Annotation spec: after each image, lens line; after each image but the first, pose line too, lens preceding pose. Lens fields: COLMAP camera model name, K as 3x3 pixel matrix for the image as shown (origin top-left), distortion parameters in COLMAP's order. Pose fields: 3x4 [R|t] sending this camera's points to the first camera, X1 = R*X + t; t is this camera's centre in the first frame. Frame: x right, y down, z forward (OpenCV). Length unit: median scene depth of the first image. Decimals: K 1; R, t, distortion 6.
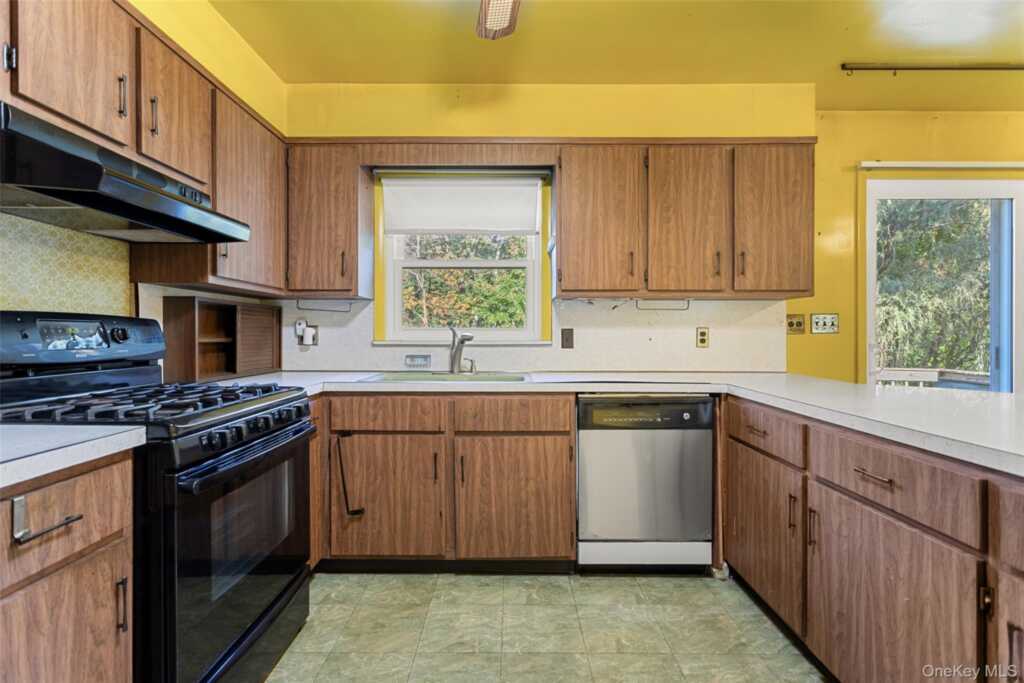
lens RADIAL K [[479.9, 0, 506.4], [0, 479.9, 337.5], [0, 0, 1]] dist [0.003821, 0.000538]
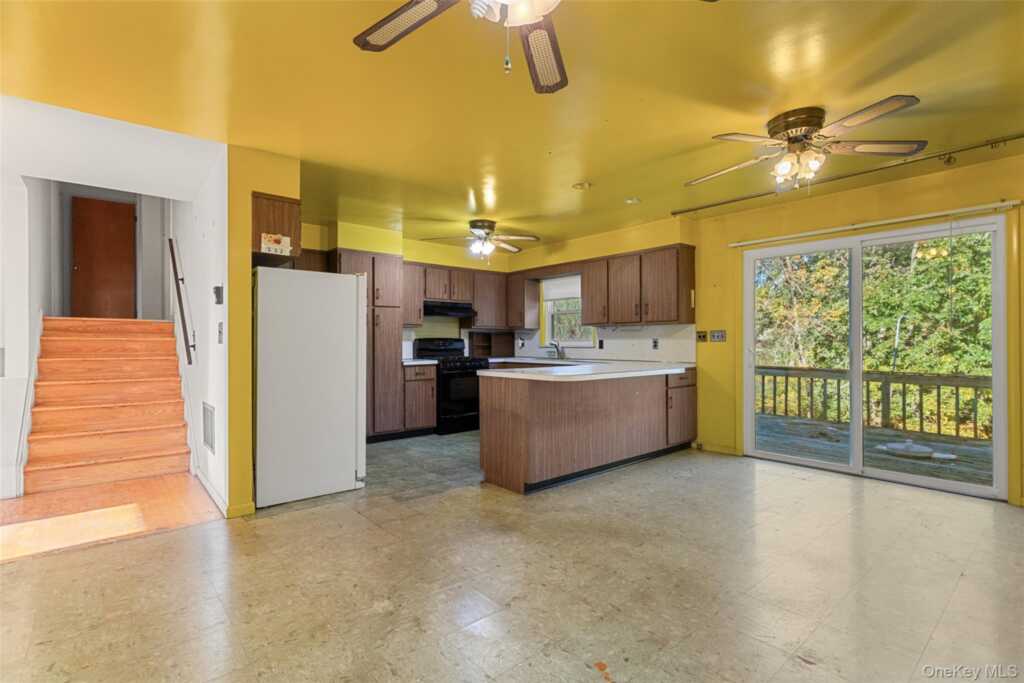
lens RADIAL K [[479.9, 0, 506.4], [0, 479.9, 337.5], [0, 0, 1]] dist [0.003821, 0.000538]
pose [[0.651894, -0.010884, -0.758232, 1.592937], [-0.004111, 0.999832, -0.017887, 0.011601], [0.758299, 0.014777, 0.651739, -0.791616]]
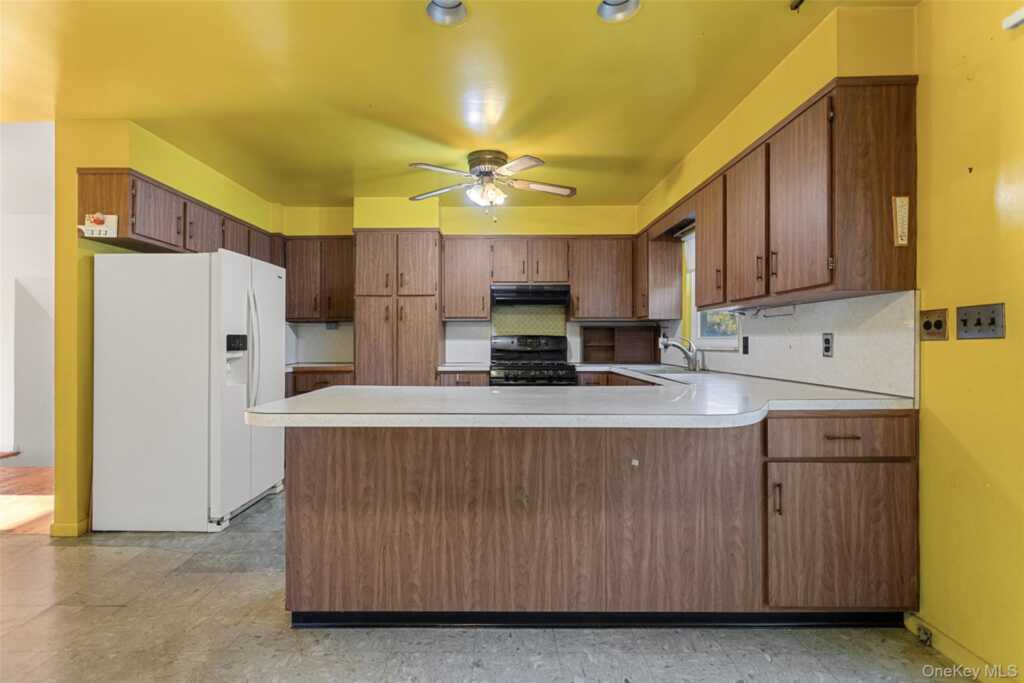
lens RADIAL K [[487.8, 0, 494.0], [0, 487.8, 337.7], [0, 0, 1]] dist [0.006646, 0.000866]
pose [[-0.000938, -0.010667, -0.999943, 1.334896], [-0.008942, 0.999903, -0.010658, 0.001376], [0.999960, 0.008931, -0.001033, 0.445122]]
